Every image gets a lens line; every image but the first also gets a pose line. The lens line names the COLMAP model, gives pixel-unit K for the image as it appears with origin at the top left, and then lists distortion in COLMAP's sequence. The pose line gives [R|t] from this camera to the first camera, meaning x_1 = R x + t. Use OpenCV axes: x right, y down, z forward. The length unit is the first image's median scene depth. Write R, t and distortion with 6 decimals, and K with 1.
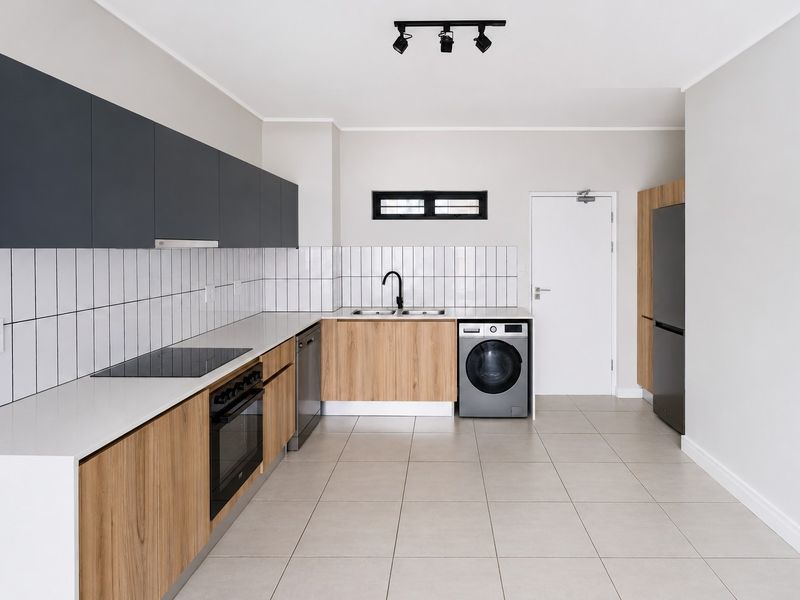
lens RADIAL K [[459.1, 0, 440.8], [0, 459.1, 249.7], [0, 0, 1]] dist [0.004049, 0.000575]
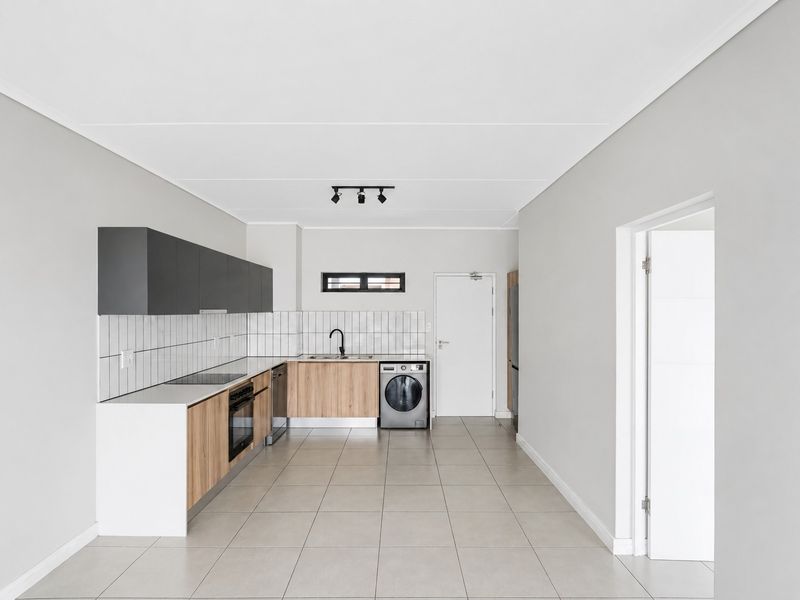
lens RADIAL K [[439.6, 0, 400.0], [0, 439.6, 300.0], [0, 0, 1]] dist [-0.002495, -0.000788]
pose [[0.999979, 0.002509, 0.006020, 0.092067], [-0.002363, 0.999706, -0.024133, -0.011002], [-0.006078, 0.024118, 0.999691, -0.413949]]
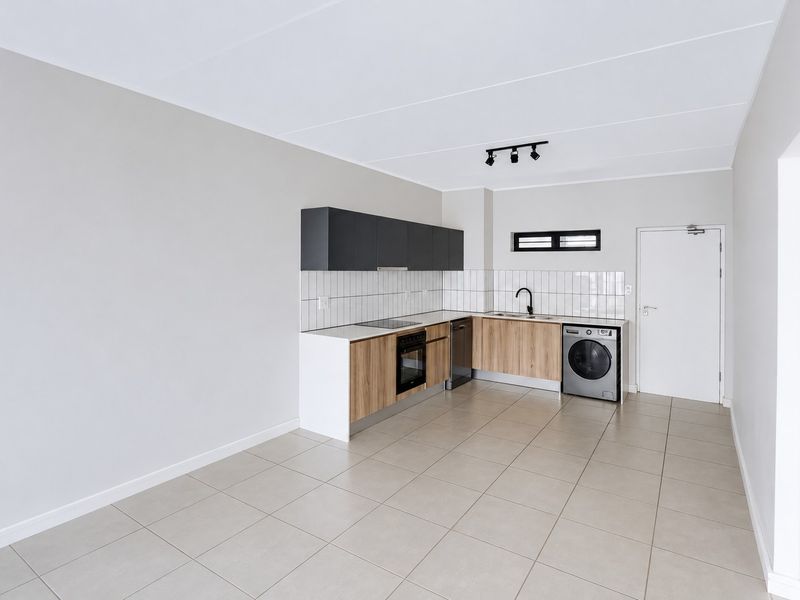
lens RADIAL K [[435.1, 0, 396.3], [0, 435.1, 268.2], [0, 0, 1]] dist [0.000707, -0.000179]
pose [[0.836418, 0.011024, -0.547981, 0.339132], [-0.014192, 0.999898, -0.001548, -0.007934], [0.547908, 0.009072, 0.836490, -0.399212]]
